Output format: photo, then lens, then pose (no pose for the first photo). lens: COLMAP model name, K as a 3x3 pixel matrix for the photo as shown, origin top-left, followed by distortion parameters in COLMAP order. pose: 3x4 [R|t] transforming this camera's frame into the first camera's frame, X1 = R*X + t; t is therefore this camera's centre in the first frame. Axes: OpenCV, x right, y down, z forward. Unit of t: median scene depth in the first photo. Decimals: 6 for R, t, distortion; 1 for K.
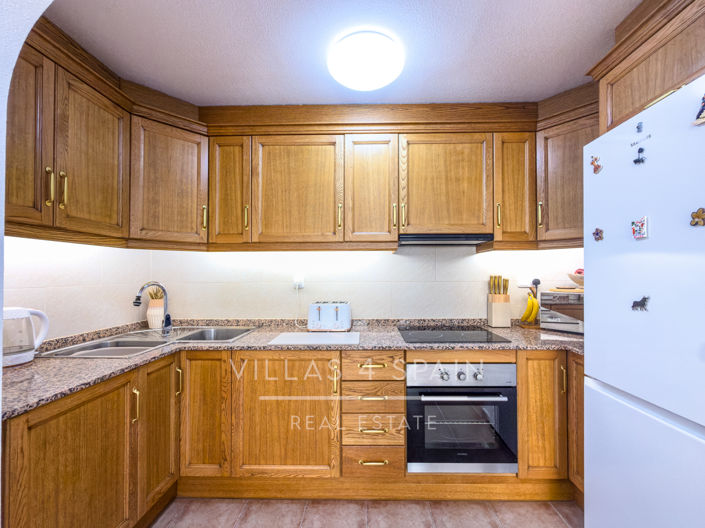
lens RADIAL K [[287.7, 0, 347.4], [0, 287.7, 269.7], [0, 0, 1]] dist [-0.000815, -0.000424]
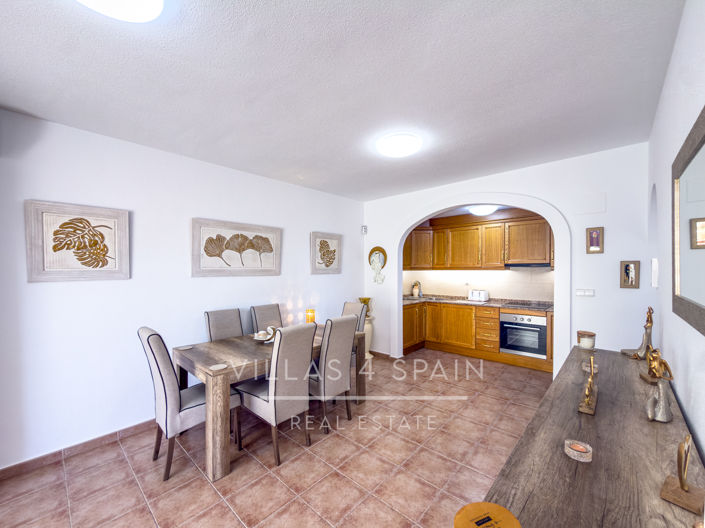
lens RADIAL K [[287.7, 0, 346.3], [0, 287.7, 270.0], [0, 0, 1]] dist [-0.000815, -0.000424]
pose [[0.731116, 0.001266, -0.682252, 0.874719], [0.016975, 0.999655, 0.020045, -0.144306], [0.682041, -0.026236, 0.730843, -1.752834]]
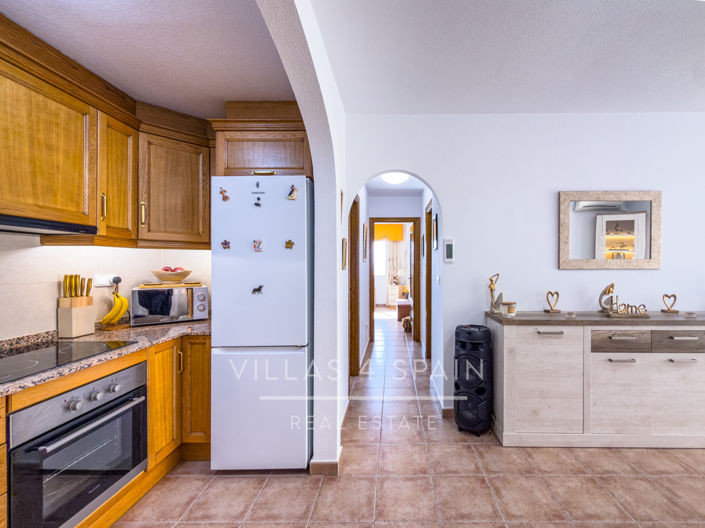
lens RADIAL K [[303.0, 0, 387.4], [0, 303.0, 267.4], [0, 0, 1]] dist [-0.002880, -0.000498]
pose [[0.002450, -0.005379, 0.999983, -0.415451], [-0.008642, 0.999948, 0.005400, -0.015720], [-0.999960, -0.008655, 0.002404, 0.126997]]
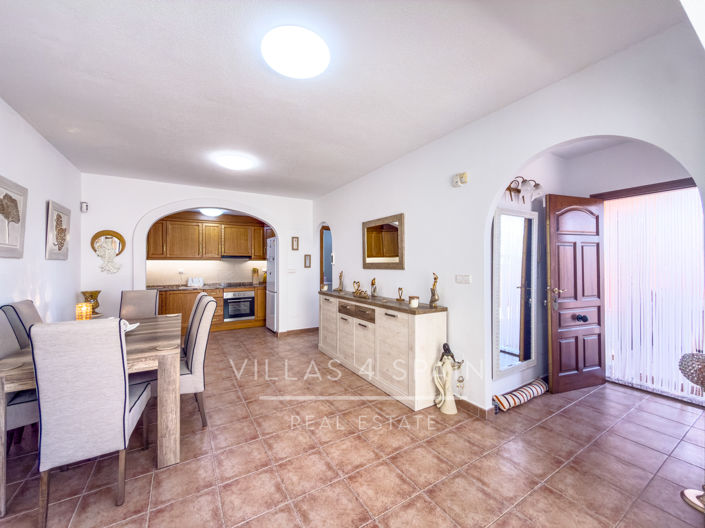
lens RADIAL K [[287.7, 0, 350.9], [0, 287.7, 265.3], [0, 0, 1]] dist [-0.000815, -0.000424]
pose [[0.855082, -0.005531, 0.518464, -0.258368], [-0.002550, 0.999886, 0.014873, -0.064842], [-0.518487, -0.014040, 0.854970, -2.548823]]
